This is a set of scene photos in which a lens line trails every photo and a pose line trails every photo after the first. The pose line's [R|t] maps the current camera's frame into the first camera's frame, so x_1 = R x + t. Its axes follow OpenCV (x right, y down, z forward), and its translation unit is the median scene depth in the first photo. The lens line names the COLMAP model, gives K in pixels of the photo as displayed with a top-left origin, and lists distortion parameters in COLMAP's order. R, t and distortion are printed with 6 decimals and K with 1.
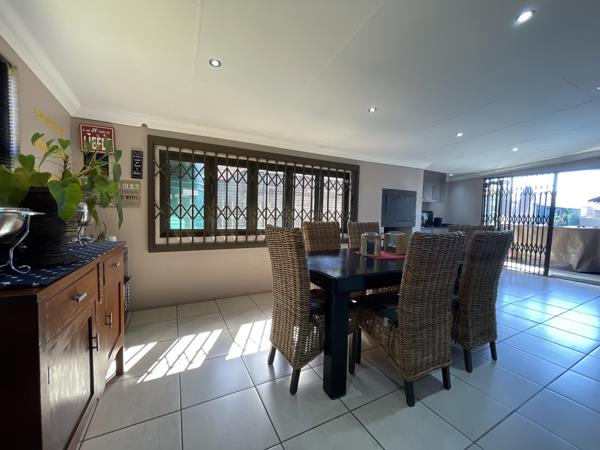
lens RADIAL K [[202.4, 0, 300.0], [0, 202.4, 225.0], [0, 0, 1]] dist [-0.000743, -0.000049]
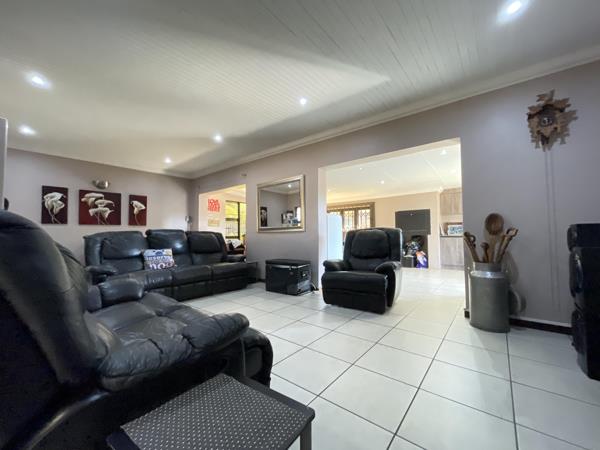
lens RADIAL K [[243.1, 0, 300.0], [0, 243.1, 225.0], [0, 0, 1]] dist [-0.001844, -0.000231]
pose [[0.453238, -0.064500, -0.889053, 2.003748], [-0.039775, 0.994922, -0.092458, 0.156721], [0.890502, 0.077267, 0.448371, -0.611696]]
